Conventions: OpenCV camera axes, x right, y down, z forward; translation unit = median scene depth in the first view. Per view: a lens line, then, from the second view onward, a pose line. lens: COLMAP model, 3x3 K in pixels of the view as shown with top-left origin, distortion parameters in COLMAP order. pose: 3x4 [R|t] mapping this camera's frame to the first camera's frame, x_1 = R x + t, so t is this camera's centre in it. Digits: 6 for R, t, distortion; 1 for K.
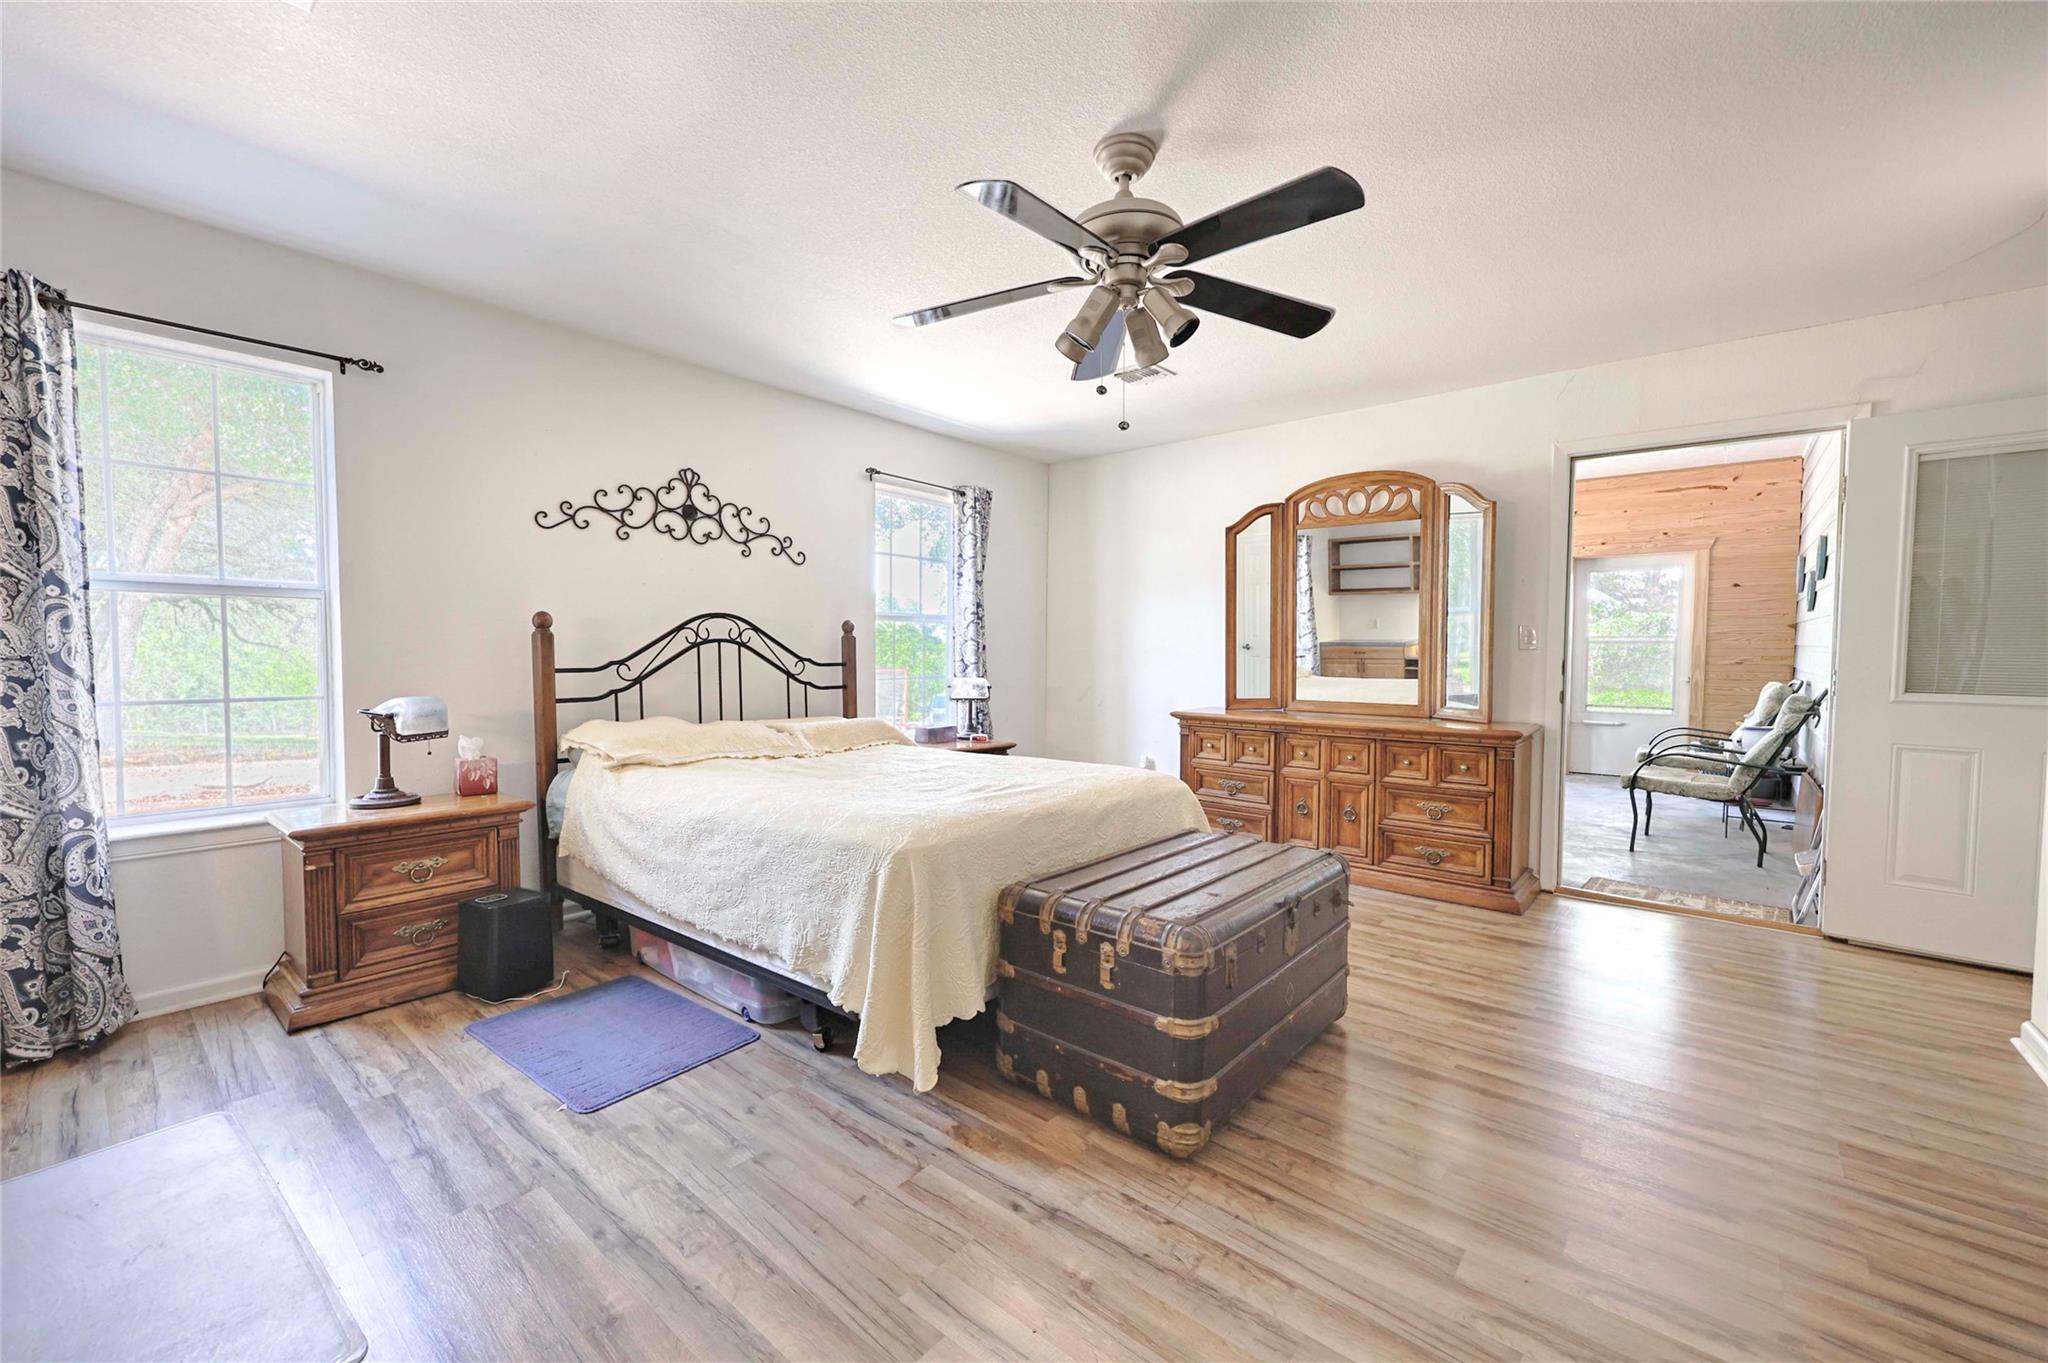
lens RADIAL K [[834.1, 0, 1022.5], [0, 834.1, 682.3], [0, 0, 1]] dist [-0.001424, -0.000144]
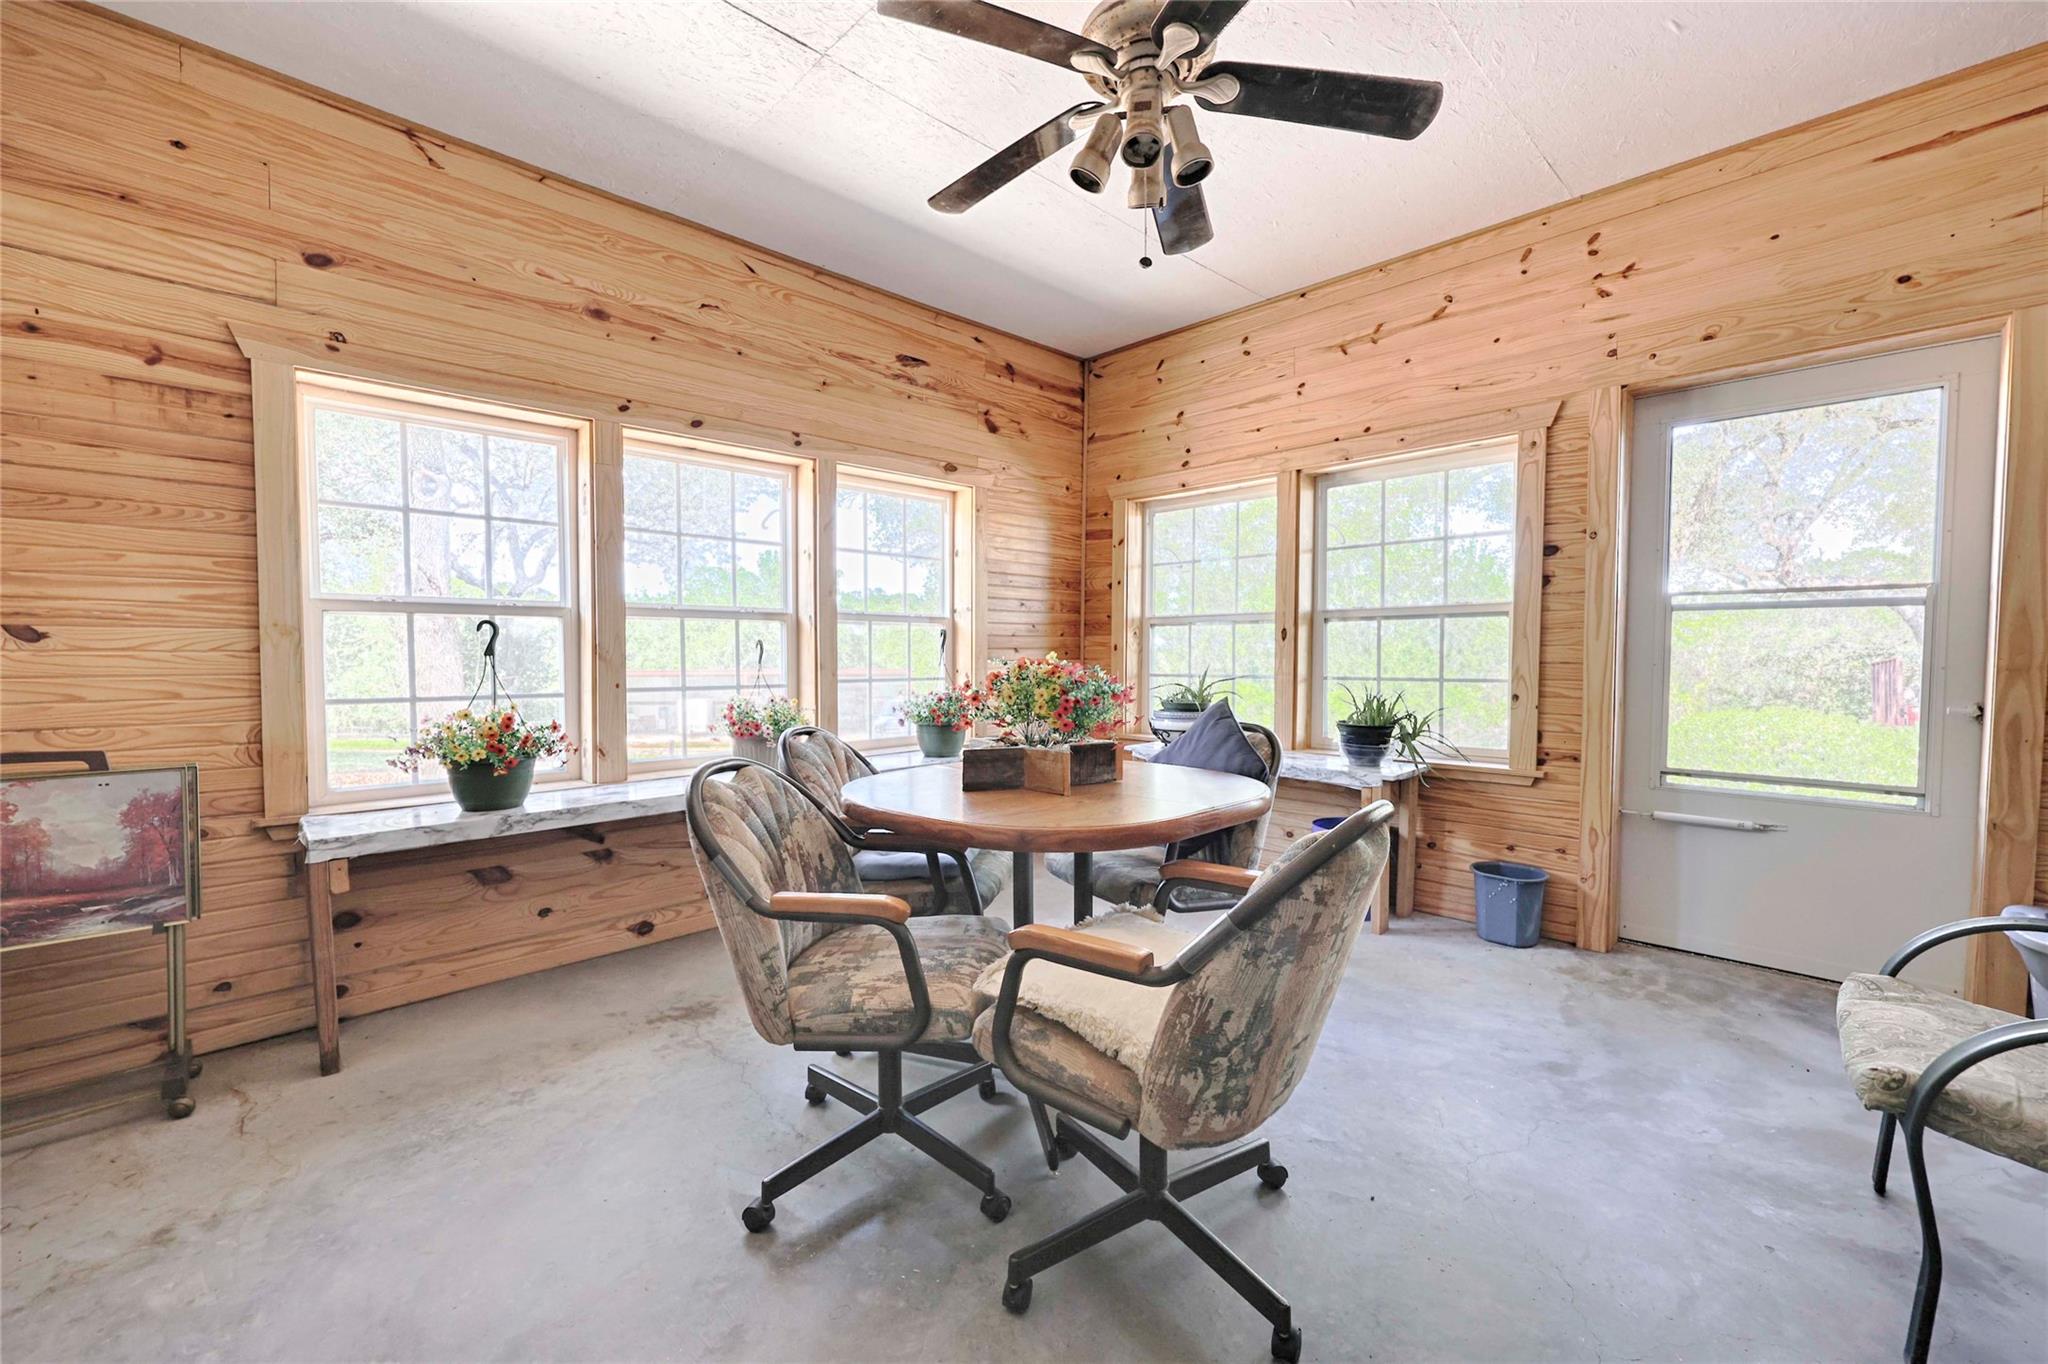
lens RADIAL K [[834.1, 0, 1024.8], [0, 834.1, 686.2], [0, 0, 1]] dist [-0.001424, -0.000144]
pose [[0.997681, 0.000998, -0.068059, 0.430967], [-0.001532, 0.999968, -0.007790, -0.011139], [0.068049, 0.007877, 0.997651, 0.628318]]
